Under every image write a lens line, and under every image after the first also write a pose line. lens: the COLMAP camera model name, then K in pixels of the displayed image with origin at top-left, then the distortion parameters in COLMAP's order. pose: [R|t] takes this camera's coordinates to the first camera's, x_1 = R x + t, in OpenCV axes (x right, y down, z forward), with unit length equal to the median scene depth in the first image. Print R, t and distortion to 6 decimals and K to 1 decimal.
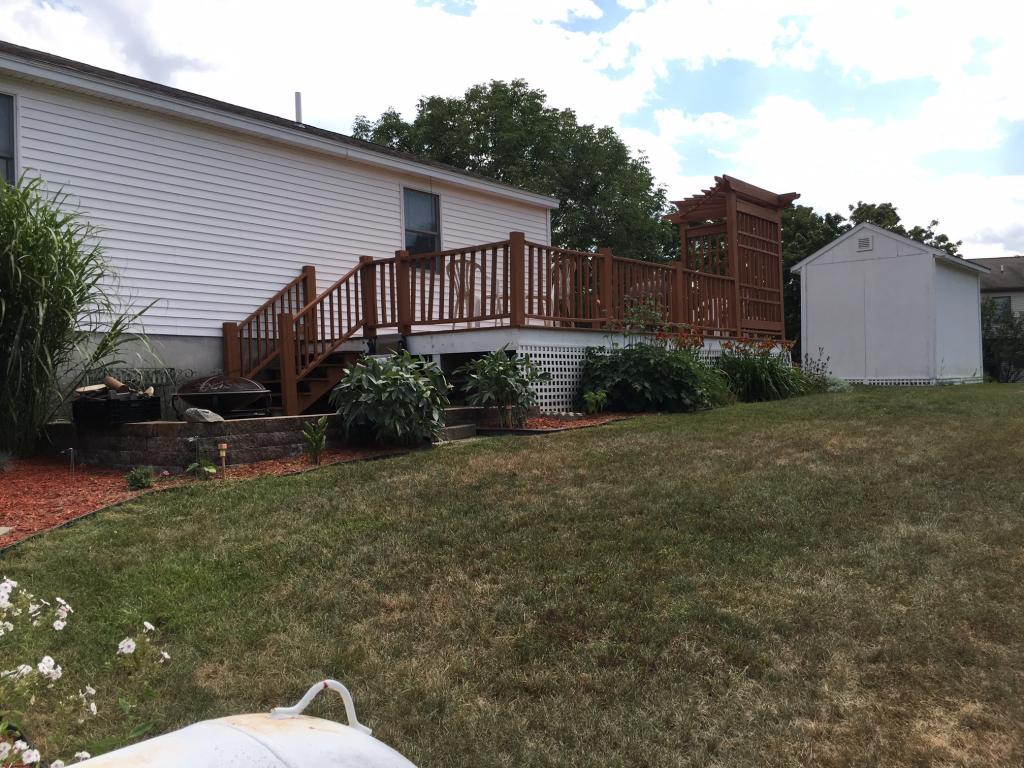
lens RADIAL K [[893.1, 0, 512.0], [0, 893.1, 384.0], [0, 0, 1]] dist [0.042059, -0.001324]
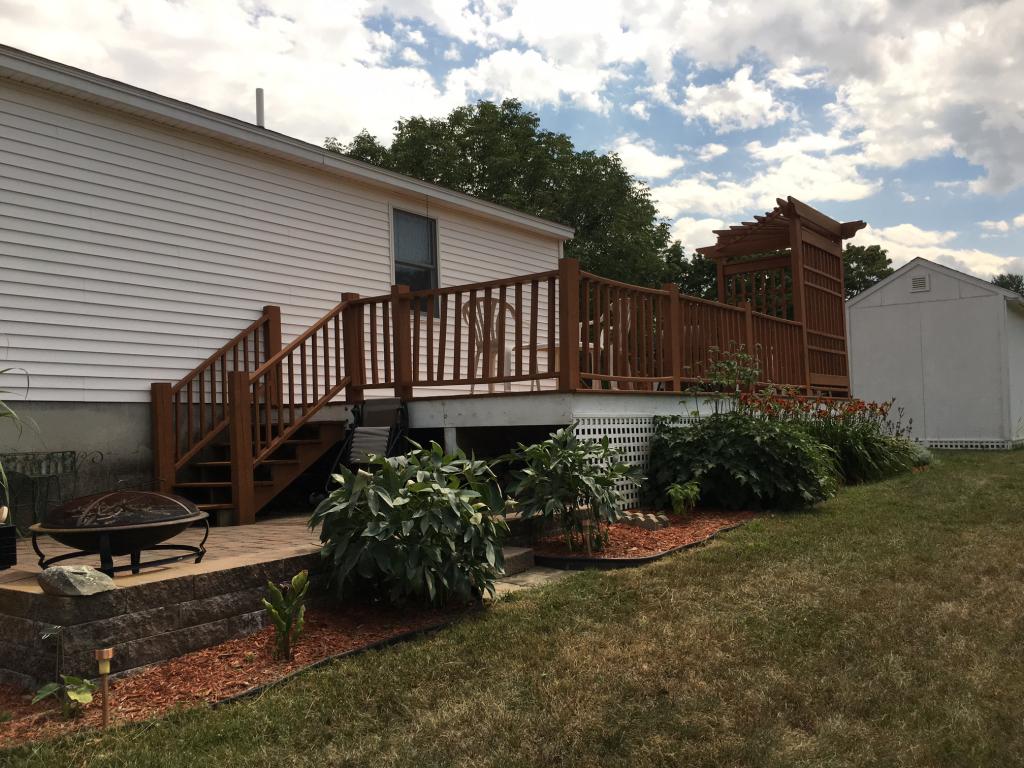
lens RADIAL K [[881.9, 0, 512.0], [0, 881.9, 384.0], [0, 0, 1]] dist [0.064248, -0.091044]
pose [[0.998895, -0.000697, 0.047000, -0.063362], [0.002882, 0.998918, -0.046418, -0.032604], [-0.046917, 0.046502, 0.997816, 0.262979]]
